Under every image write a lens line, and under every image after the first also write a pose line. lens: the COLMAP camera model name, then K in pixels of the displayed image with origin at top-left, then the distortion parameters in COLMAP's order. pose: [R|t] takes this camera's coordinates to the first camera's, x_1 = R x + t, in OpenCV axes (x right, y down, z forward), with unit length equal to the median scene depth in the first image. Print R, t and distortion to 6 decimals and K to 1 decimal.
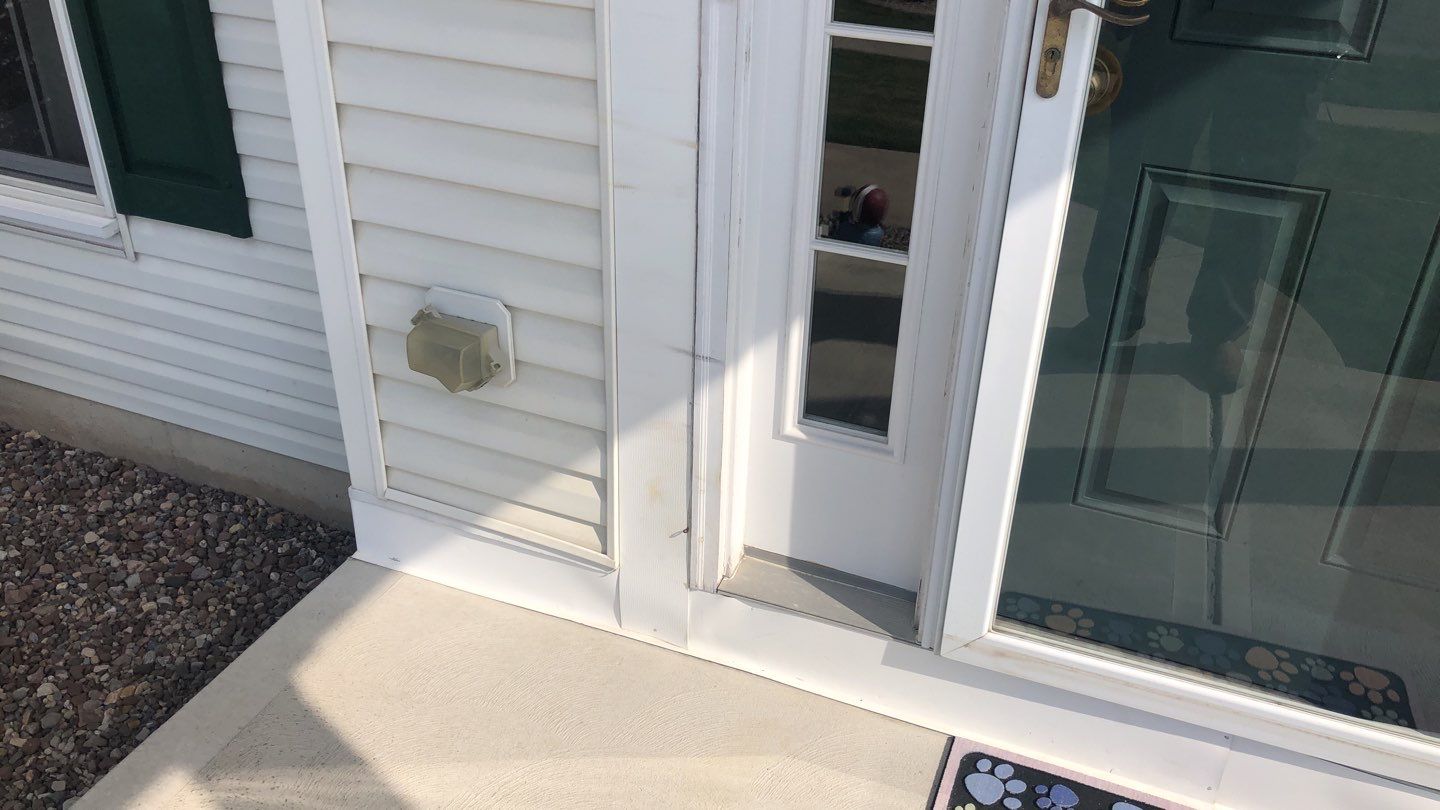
lens RADIAL K [[1185.8, 0, 725.0], [0, 1185.8, 399.7], [0, 0, 1]] dist [0.016643, -0.001634]
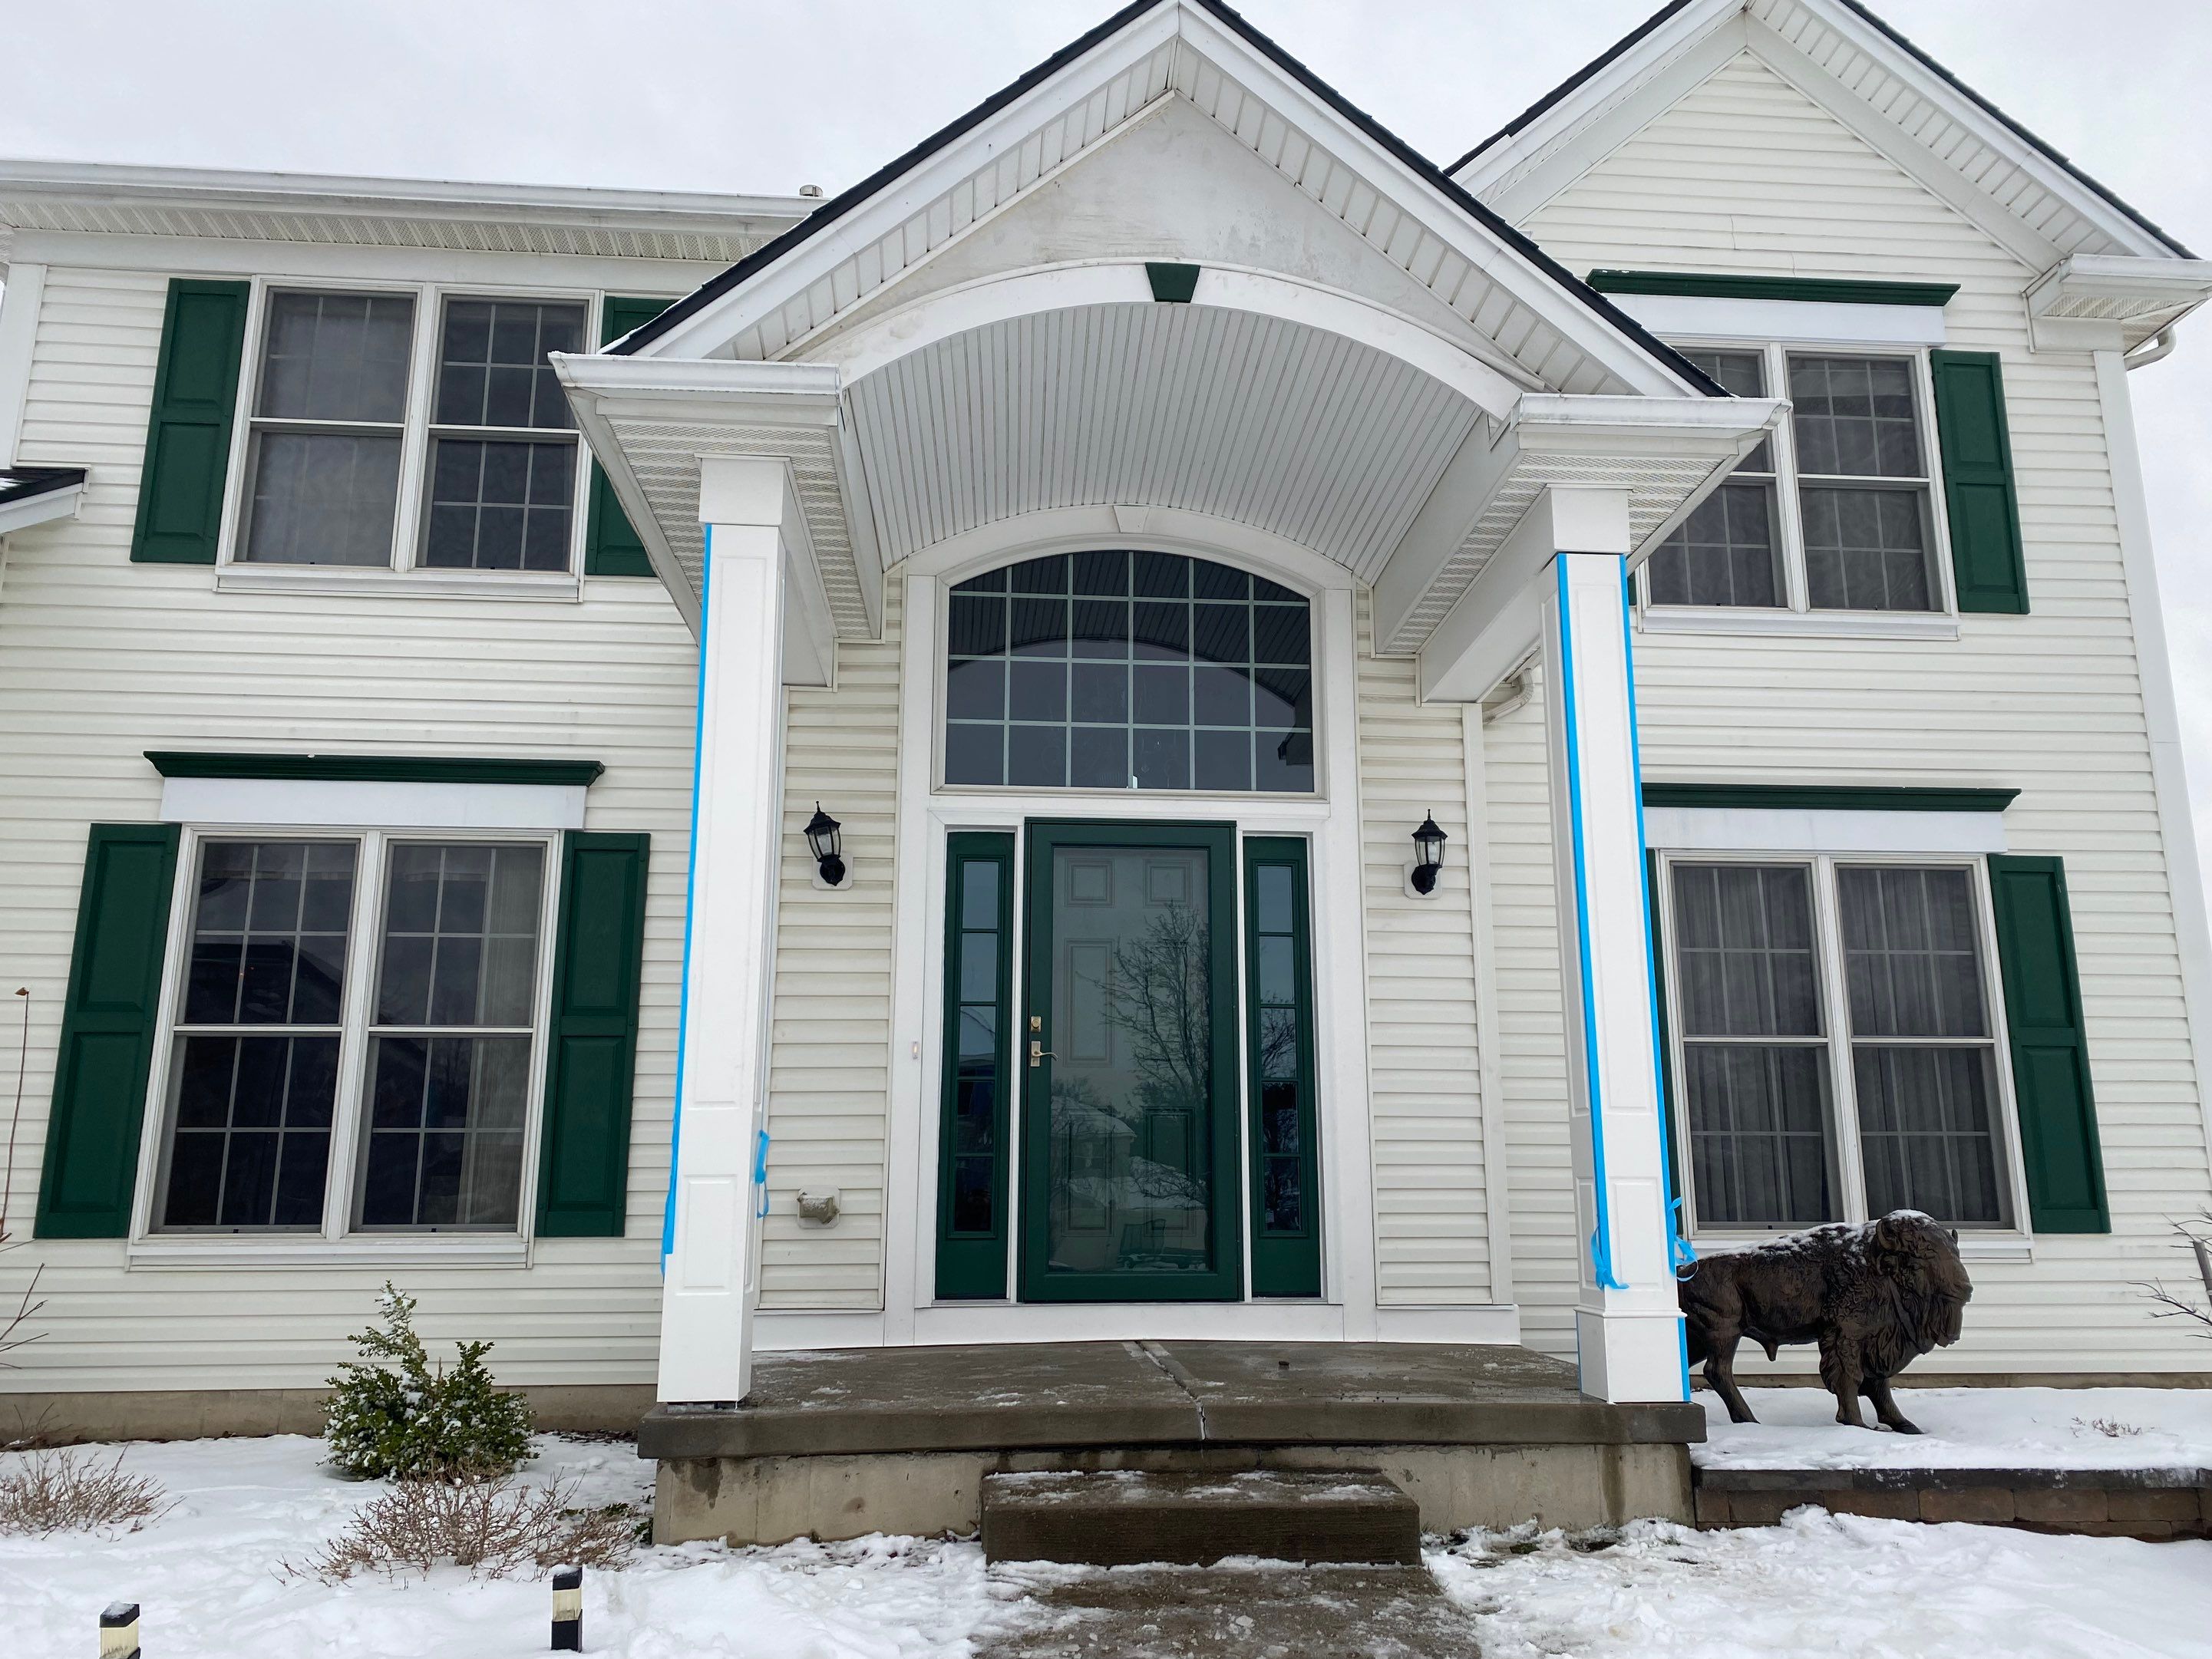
lens RADIAL K [[1676.1, 0, 1132.5], [0, 1676.1, 819.7], [0, 0, 1]] dist [0.117258, -0.187224]
pose [[0.888962, 0.072097, 0.452270, -1.258818], [0.249343, 0.752150, -0.609999, 1.594357], [-0.384154, 0.655036, 0.650656, -1.961715]]
